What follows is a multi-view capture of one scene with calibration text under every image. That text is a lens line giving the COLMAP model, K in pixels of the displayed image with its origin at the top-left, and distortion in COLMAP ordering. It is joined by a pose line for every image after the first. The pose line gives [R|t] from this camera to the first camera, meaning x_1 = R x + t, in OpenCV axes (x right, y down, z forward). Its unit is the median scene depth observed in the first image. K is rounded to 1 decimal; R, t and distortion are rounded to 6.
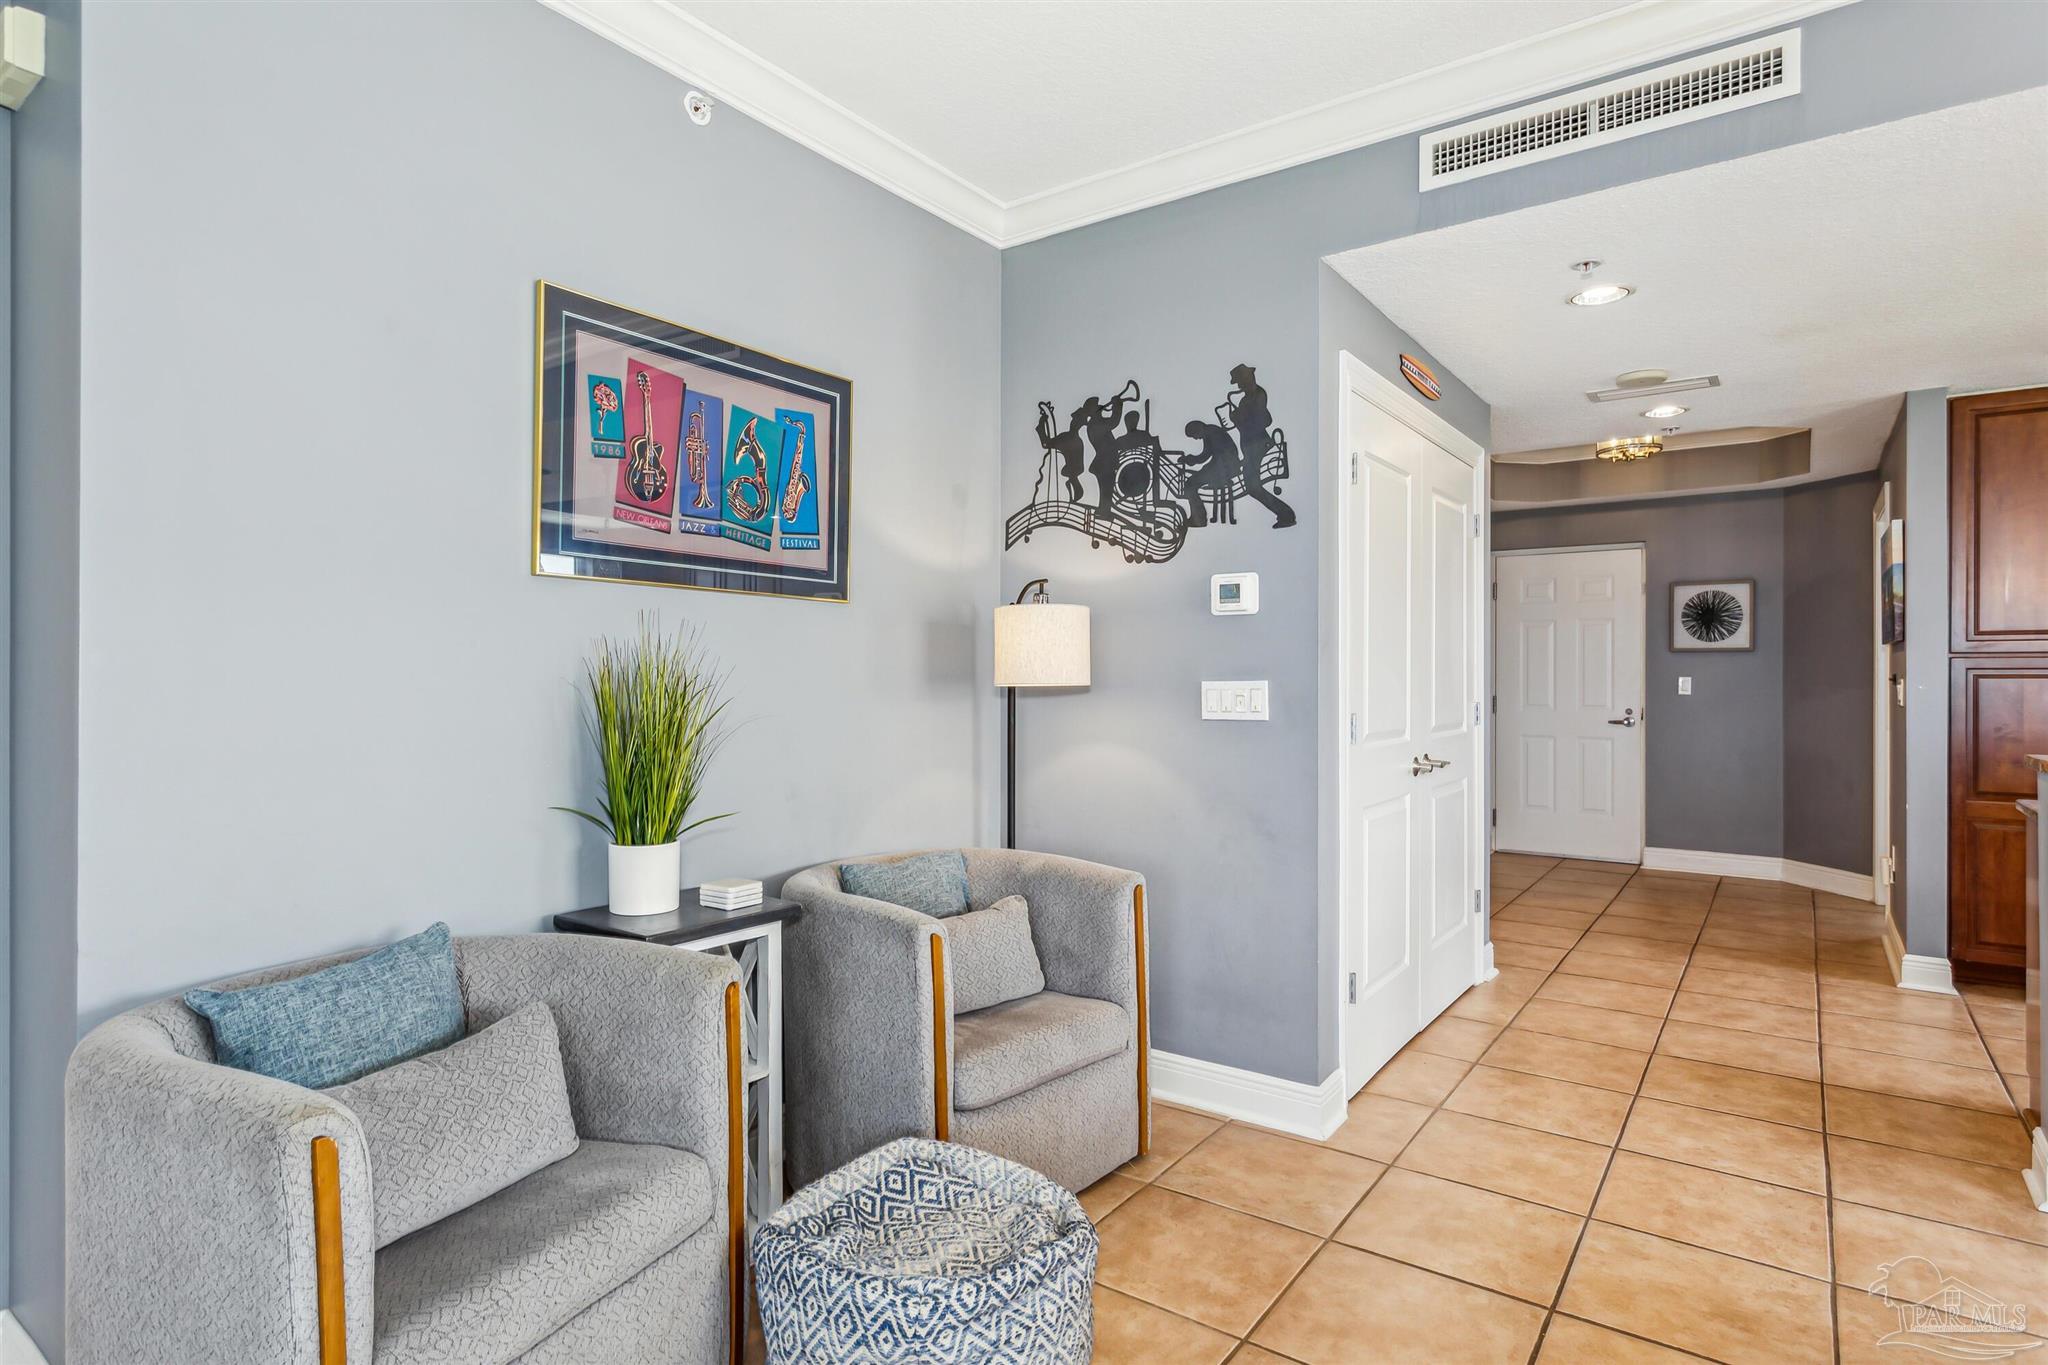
lens RADIAL K [[1056.9, 0, 1016.1], [0, 1056.9, 672.0], [0, 0, 1]] dist [-0.001538, 0.002738]
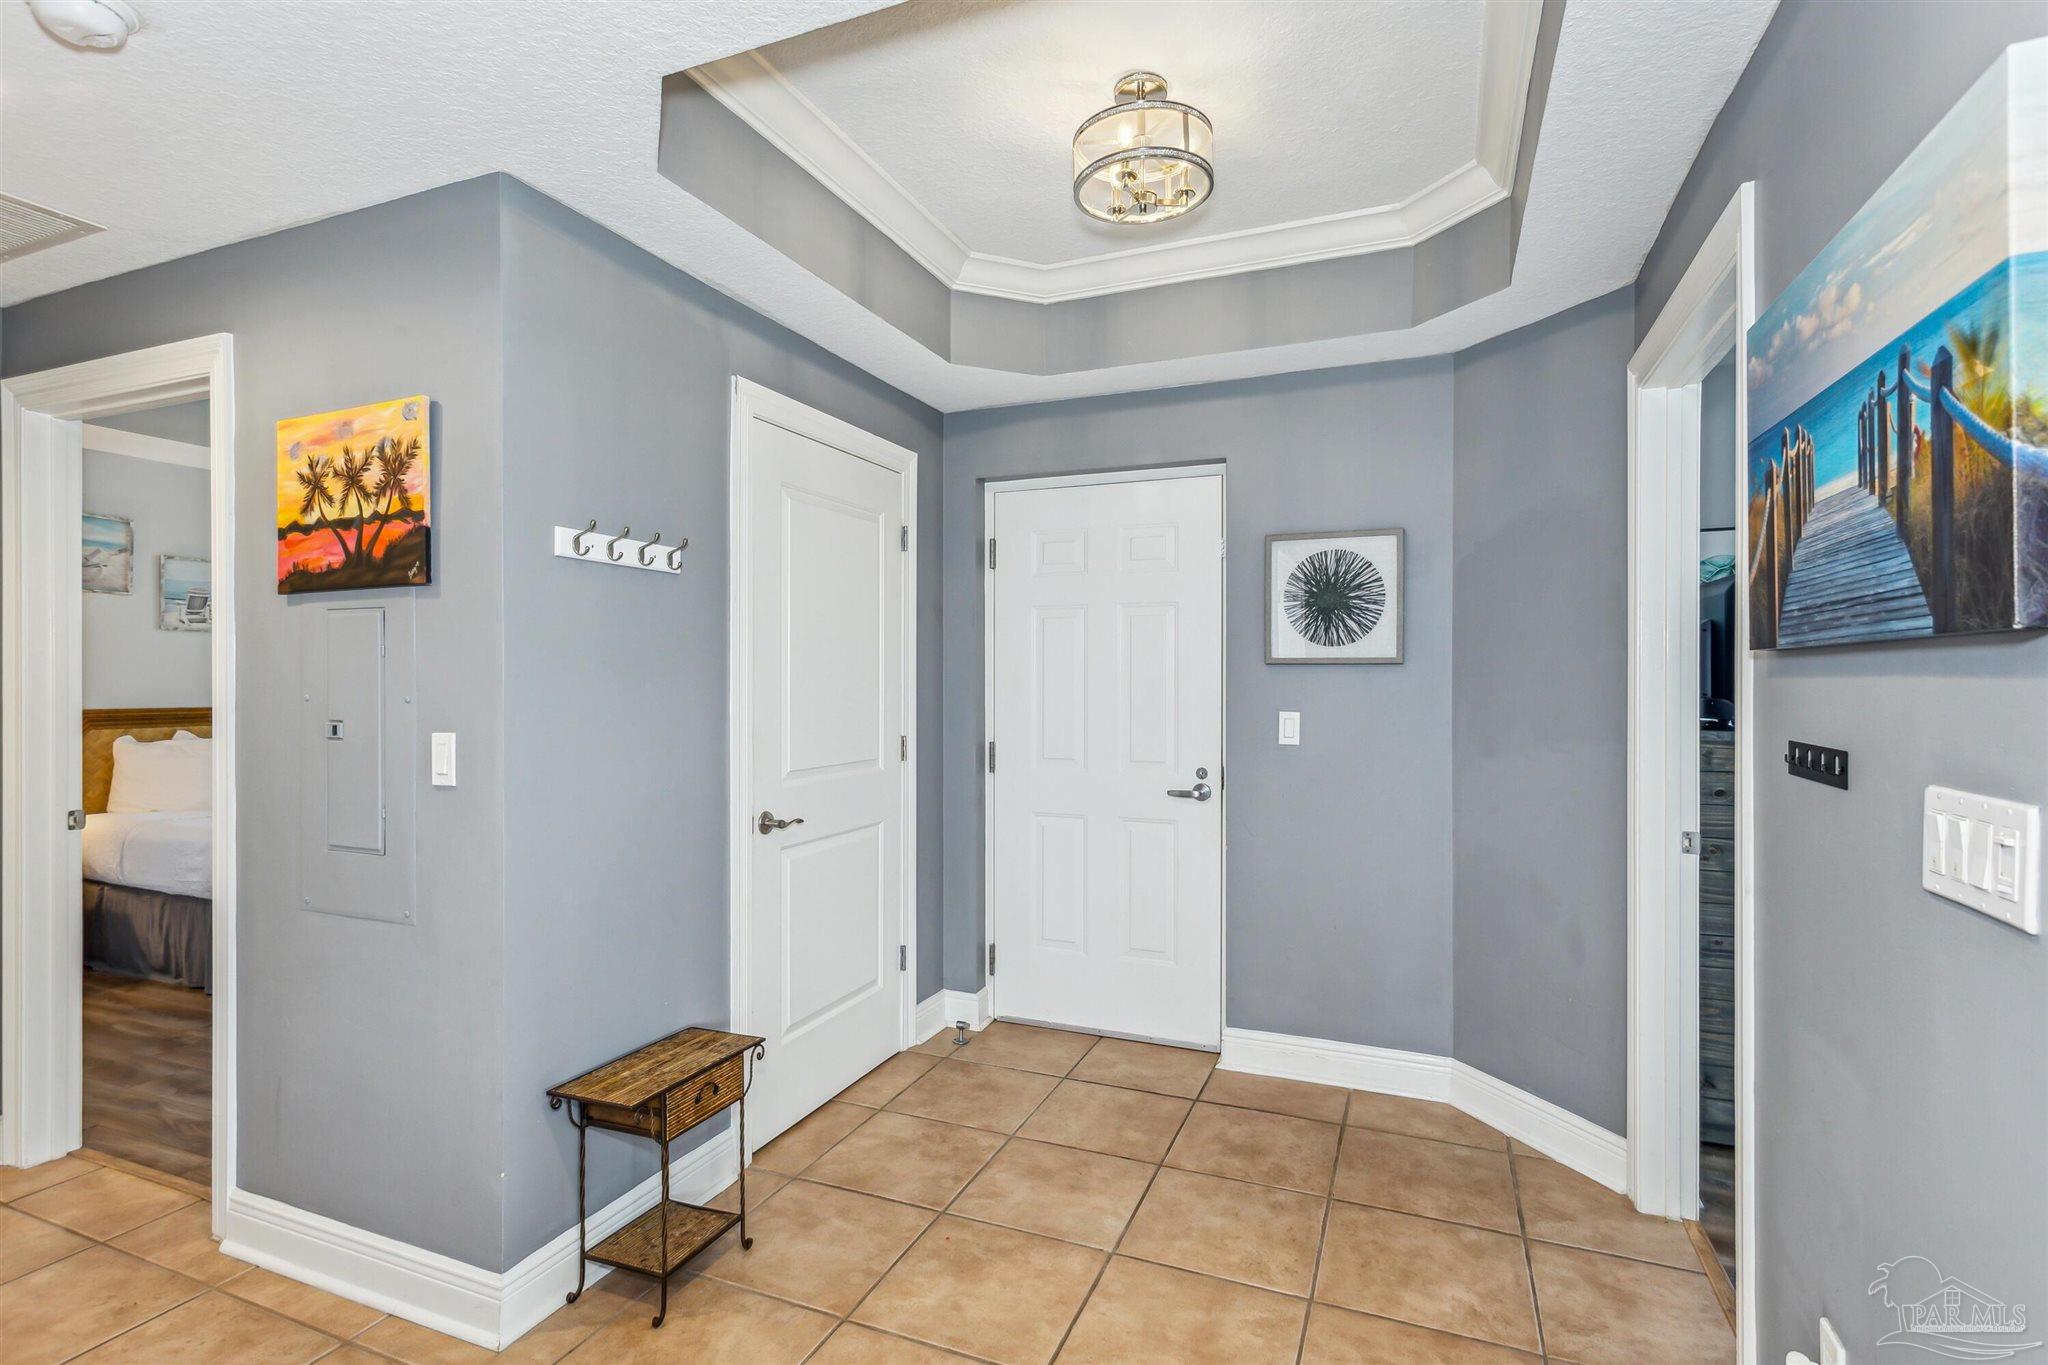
lens RADIAL K [[996.1, 0, 1013.8], [0, 996.1, 680.7], [0, 0, 1]] dist [0.001479, -0.000447]
pose [[0.969211, -0.000515, 0.246232, 0.375260], [0.000748, 0.999999, -0.000854, -0.010825], [-0.246232, 0.001012, 0.969210, 0.548462]]
